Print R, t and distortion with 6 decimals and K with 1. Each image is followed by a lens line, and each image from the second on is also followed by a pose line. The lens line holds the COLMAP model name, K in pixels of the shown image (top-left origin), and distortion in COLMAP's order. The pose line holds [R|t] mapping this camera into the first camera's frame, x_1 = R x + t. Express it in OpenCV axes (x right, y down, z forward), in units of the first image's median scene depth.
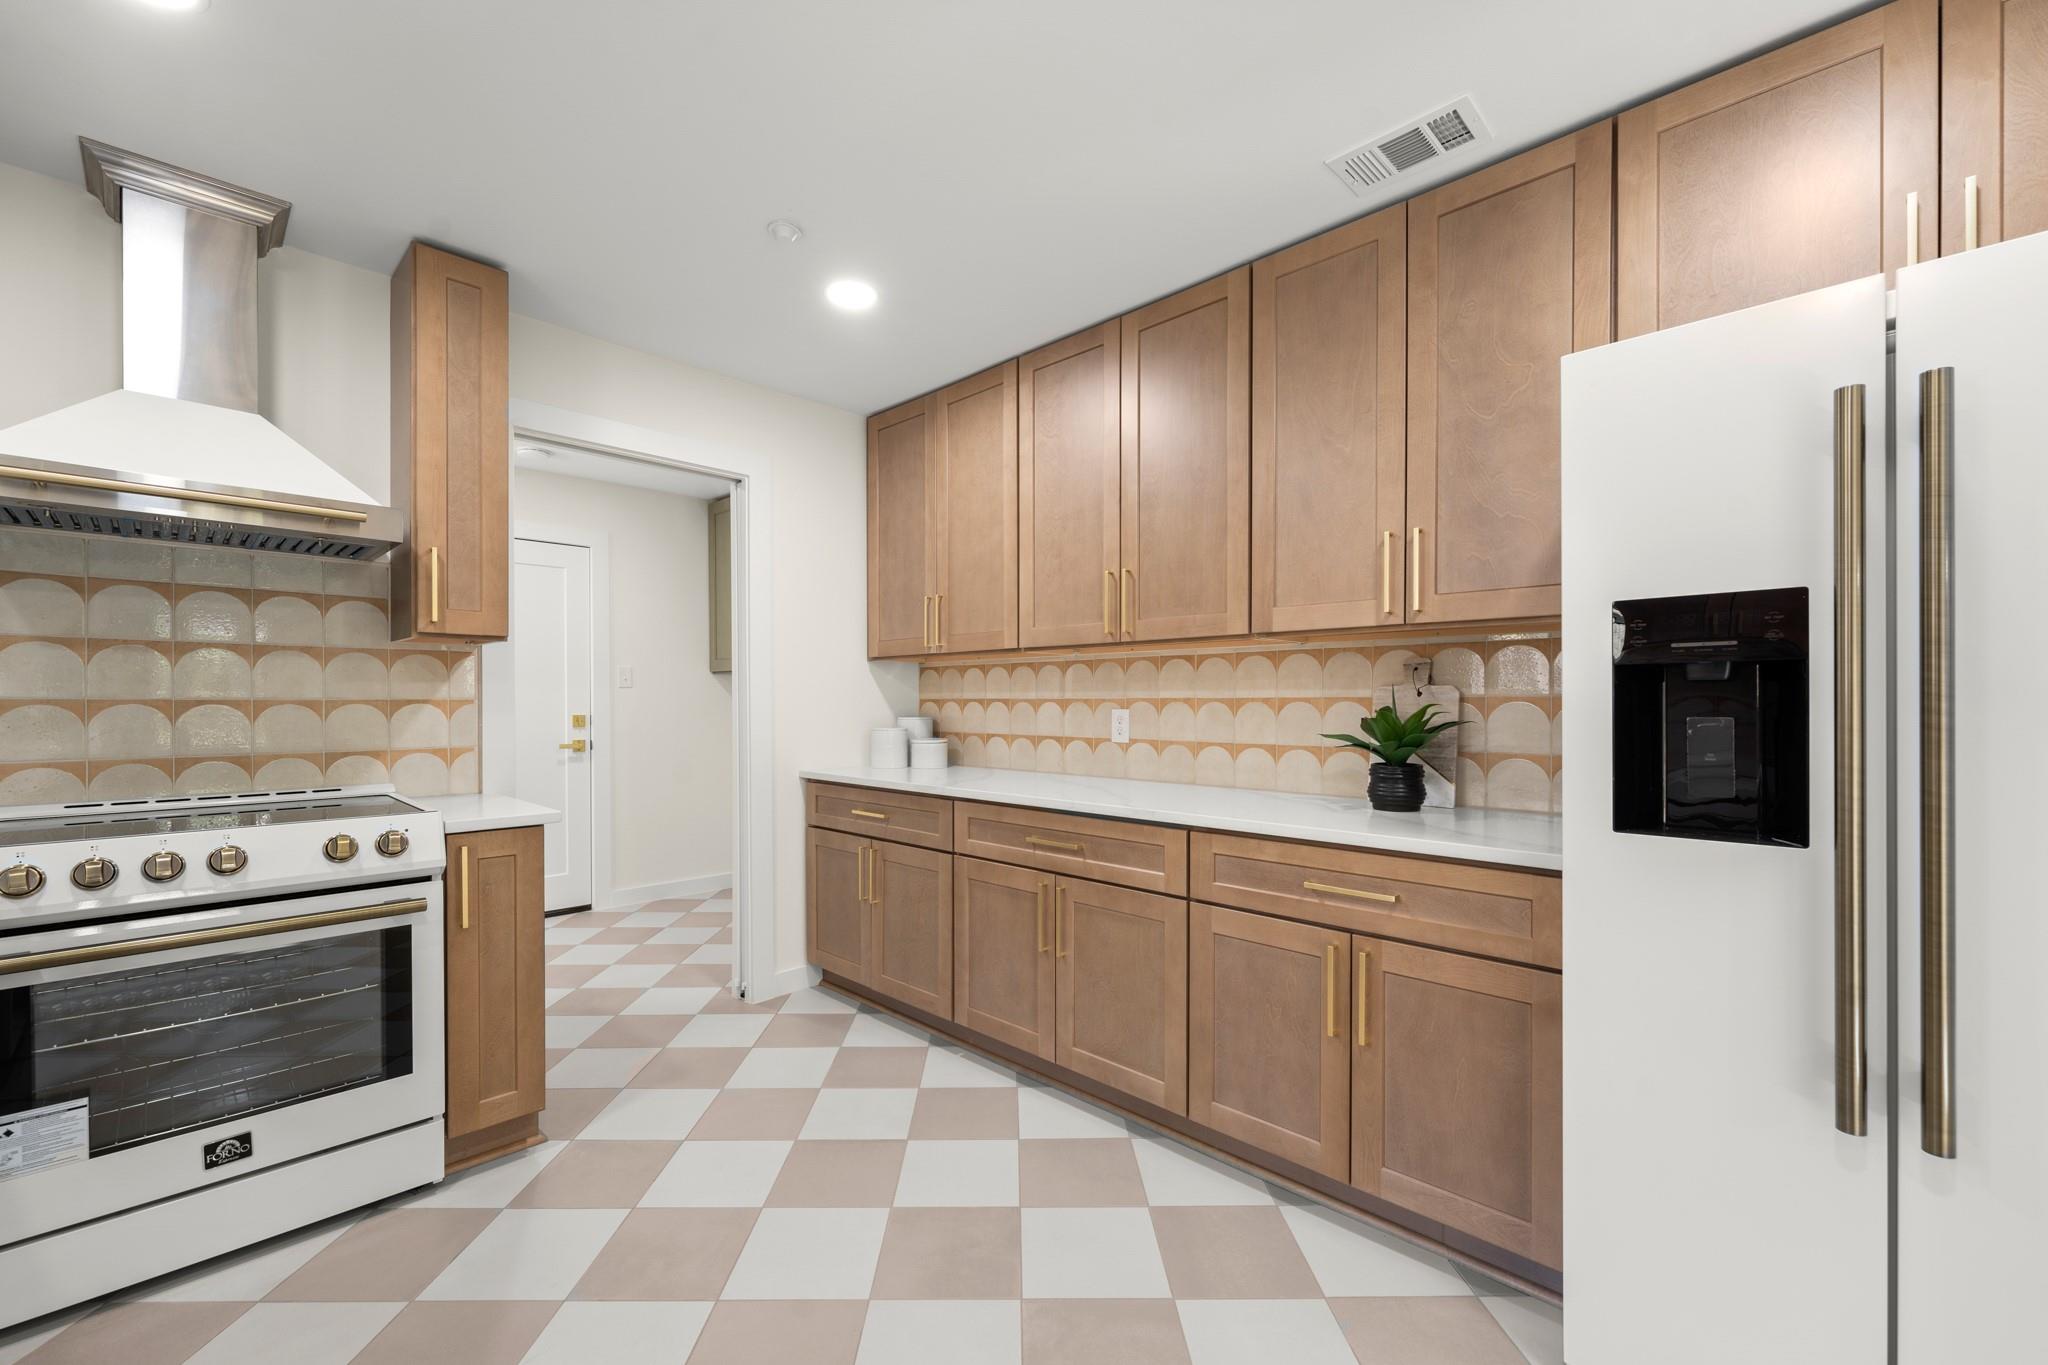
lens RADIAL K [[830.3, 0, 1011.6], [0, 830.3, 706.5], [0, 0, 1]] dist [-0.000570, 0.000875]
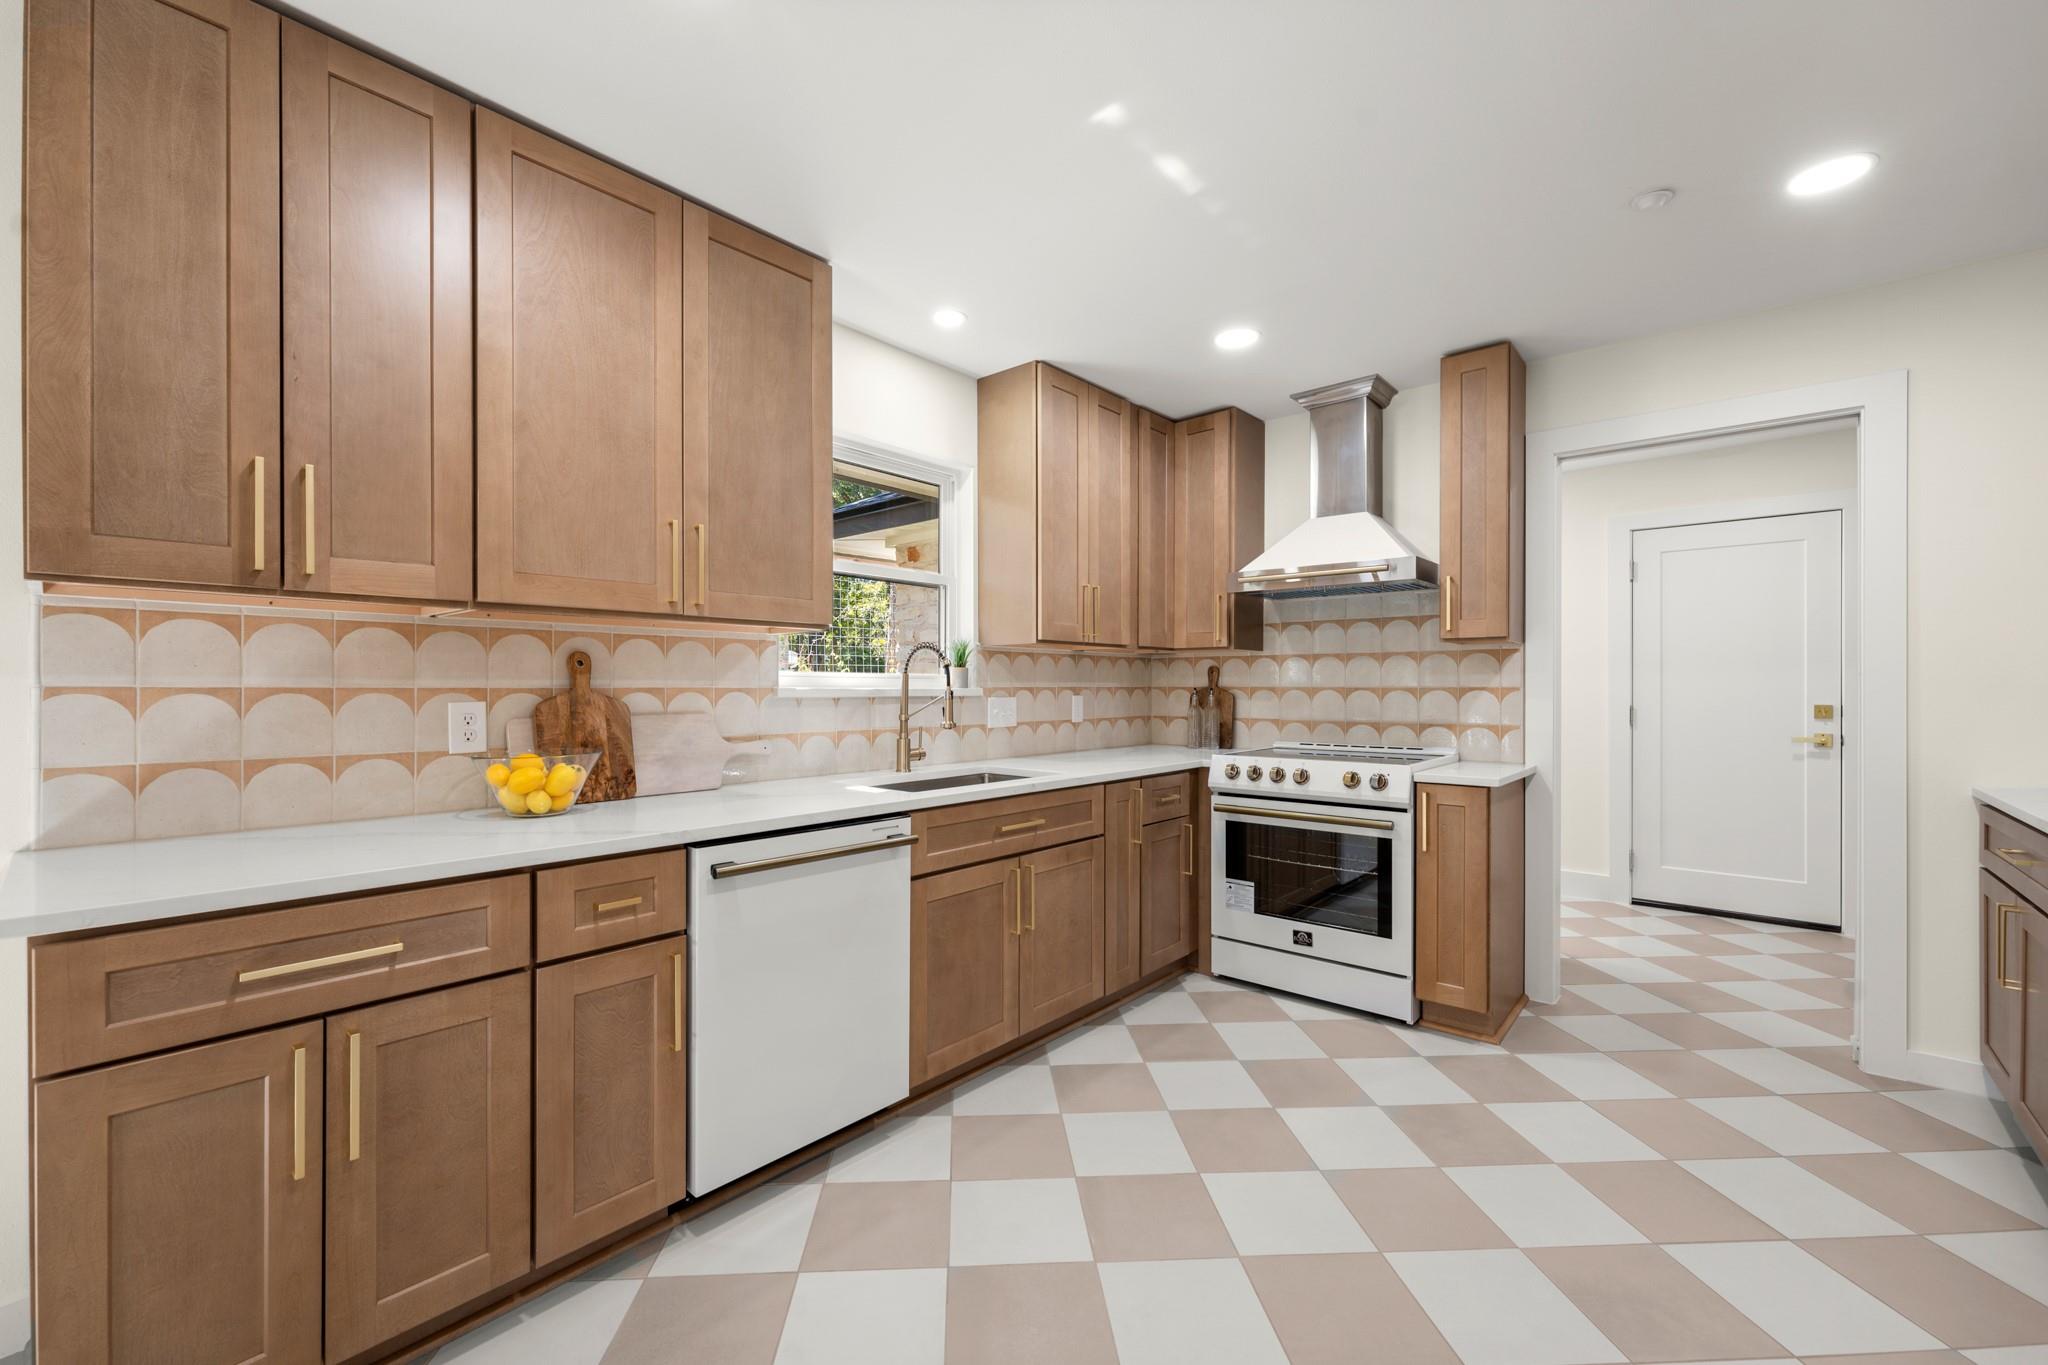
lens RADIAL K [[830.3, 0, 1013.8], [0, 830.3, 693.6], [0, 0, 1]] dist [-0.000570, 0.000875]
pose [[0.059489, 0.007248, -0.998203, 0.630886], [-0.008181, 0.999944, 0.006773, -0.001360], [0.998195, 0.007763, 0.059545, 0.207281]]
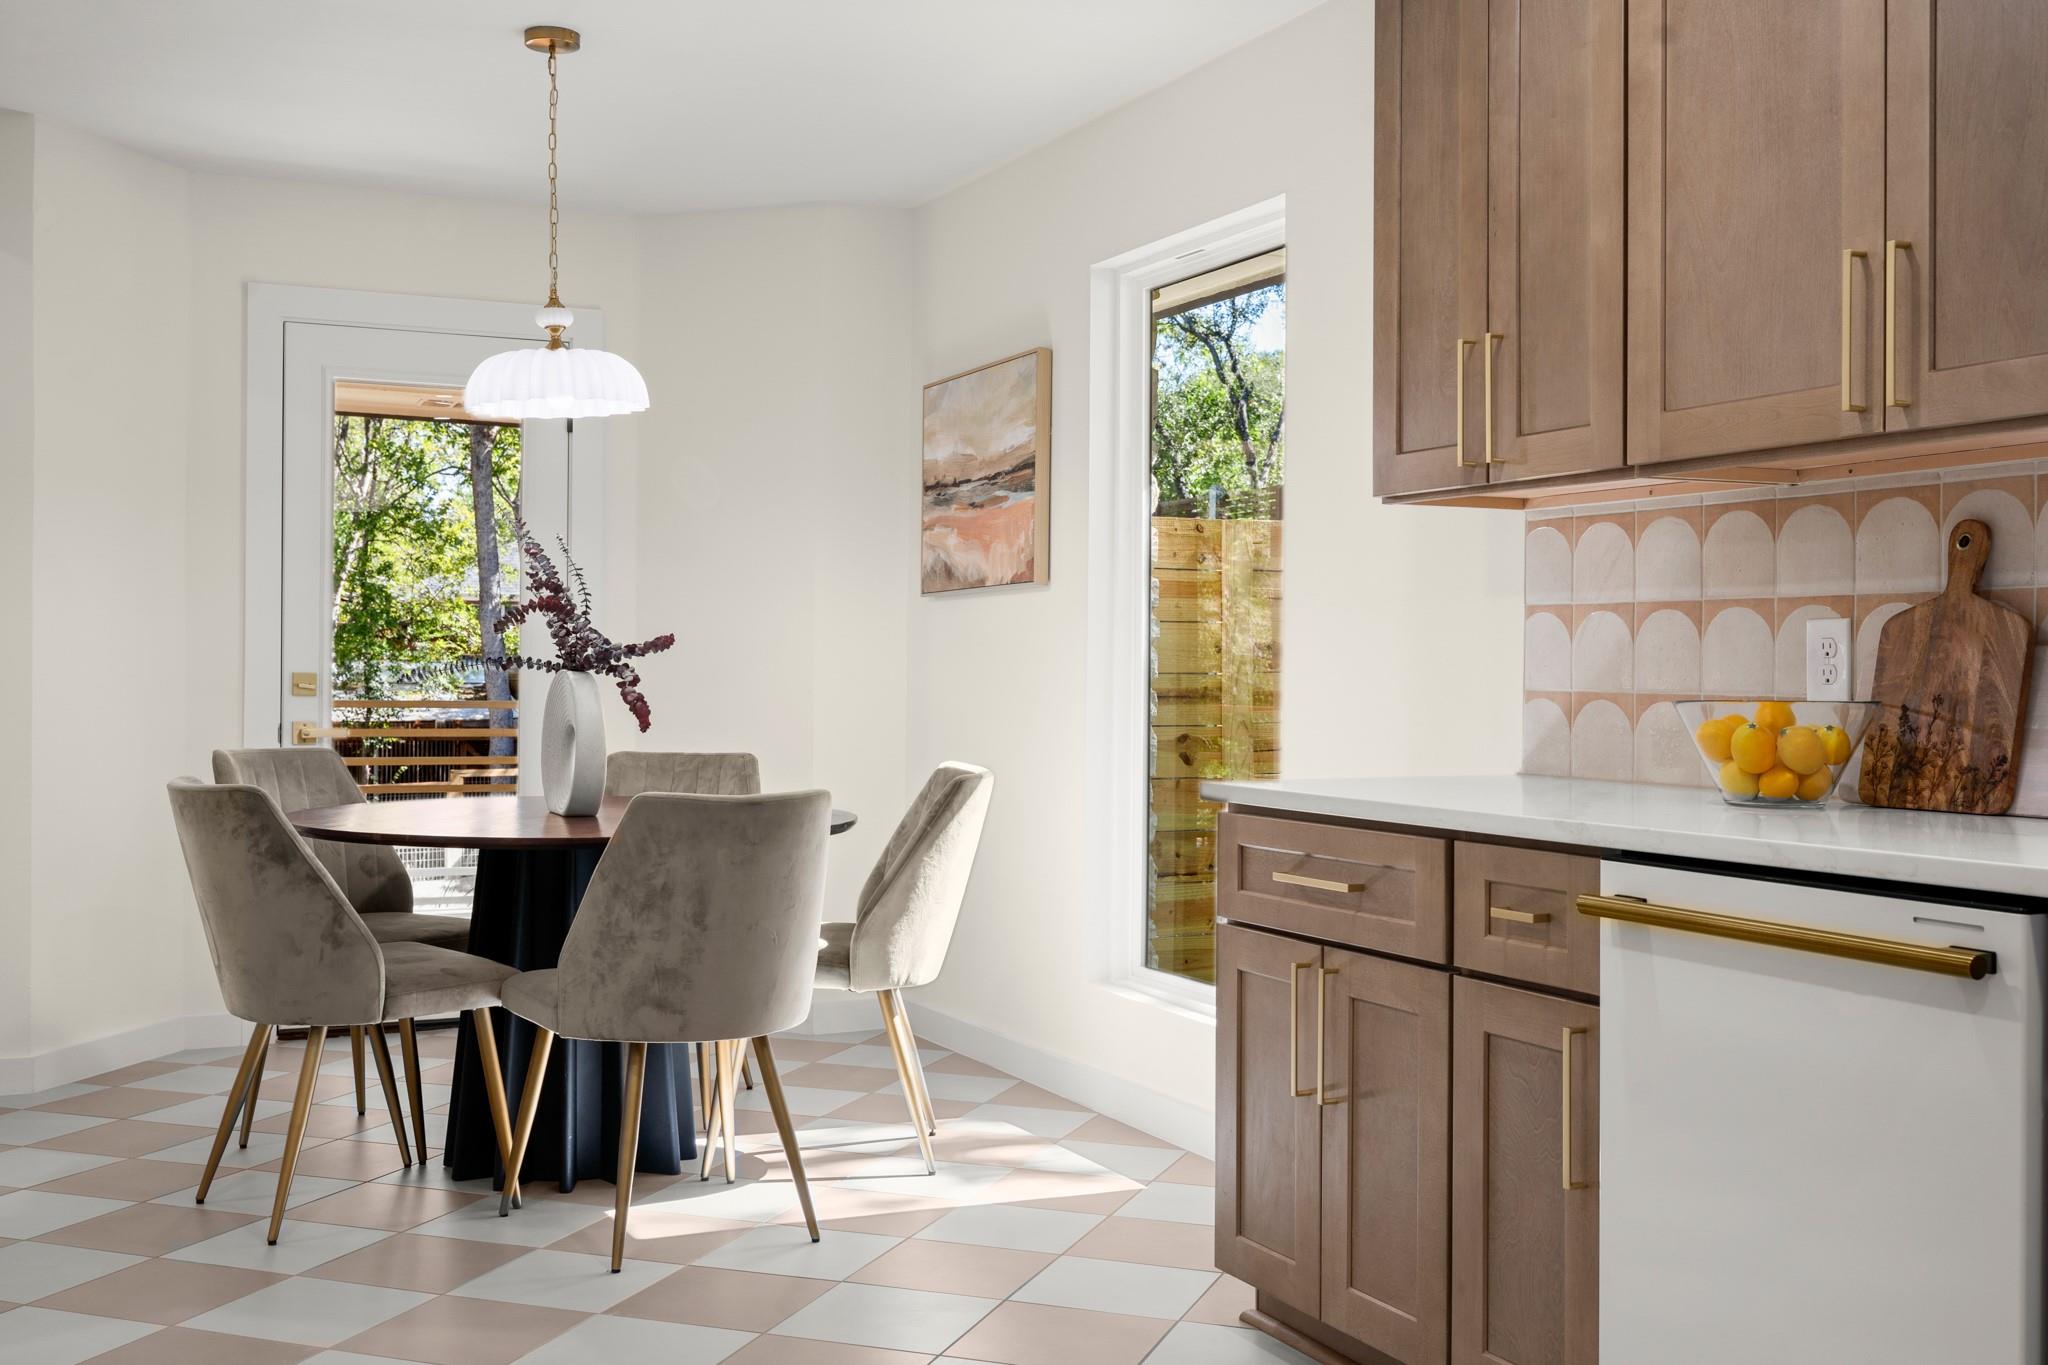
lens RADIAL K [[2116.6, 0, 995.5], [0, 2116.6, 654.3], [0, 0, 1]] dist [0.021668, 0.000000]
pose [[-0.937321, -0.000328, 0.348467, -0.272644], [0.000340, 0.999998, 0.001854, 0.039074], [-0.348467, 0.001857, -0.937319, 1.160268]]
